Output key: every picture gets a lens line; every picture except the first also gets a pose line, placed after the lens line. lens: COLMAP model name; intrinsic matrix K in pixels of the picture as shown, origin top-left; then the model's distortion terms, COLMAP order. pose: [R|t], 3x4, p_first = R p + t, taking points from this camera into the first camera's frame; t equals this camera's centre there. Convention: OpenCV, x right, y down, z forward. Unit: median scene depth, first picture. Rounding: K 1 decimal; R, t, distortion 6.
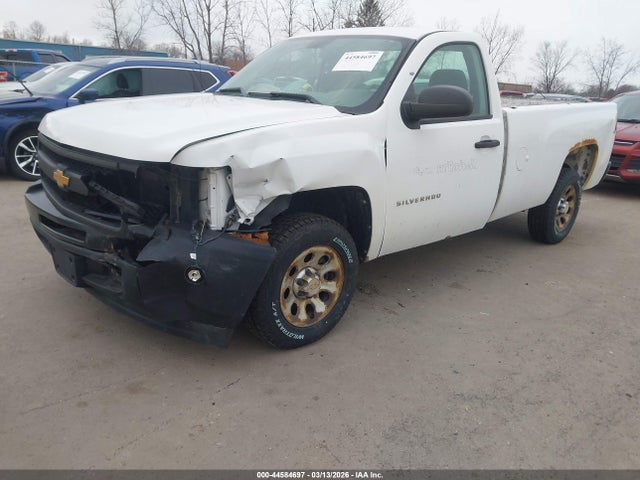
lens RADIAL K [[474.5, 0, 322.9], [0, 474.5, 305.2], [0, 0, 1]] dist [0.061159, -0.074583]
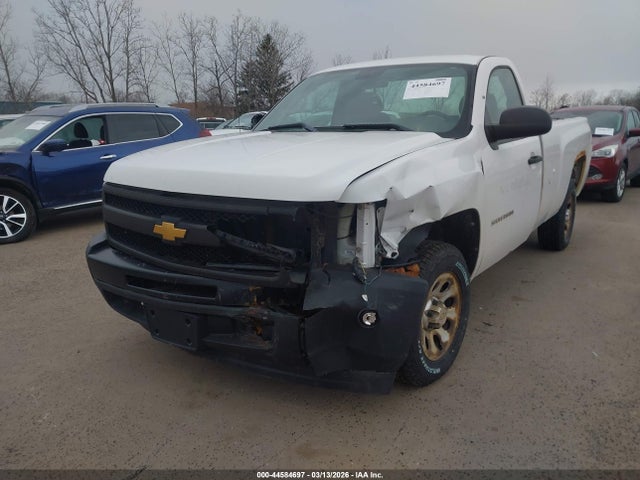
lens RADIAL K [[474.5, 0, 322.9], [0, 474.5, 305.2], [0, 0, 1]] dist [0.061159, -0.074583]
pose [[0.979172, -0.125187, 0.159844, -0.402440], [0.135166, 0.989398, -0.053118, -0.040741], [-0.151500, 0.073617, 0.985712, 0.086425]]
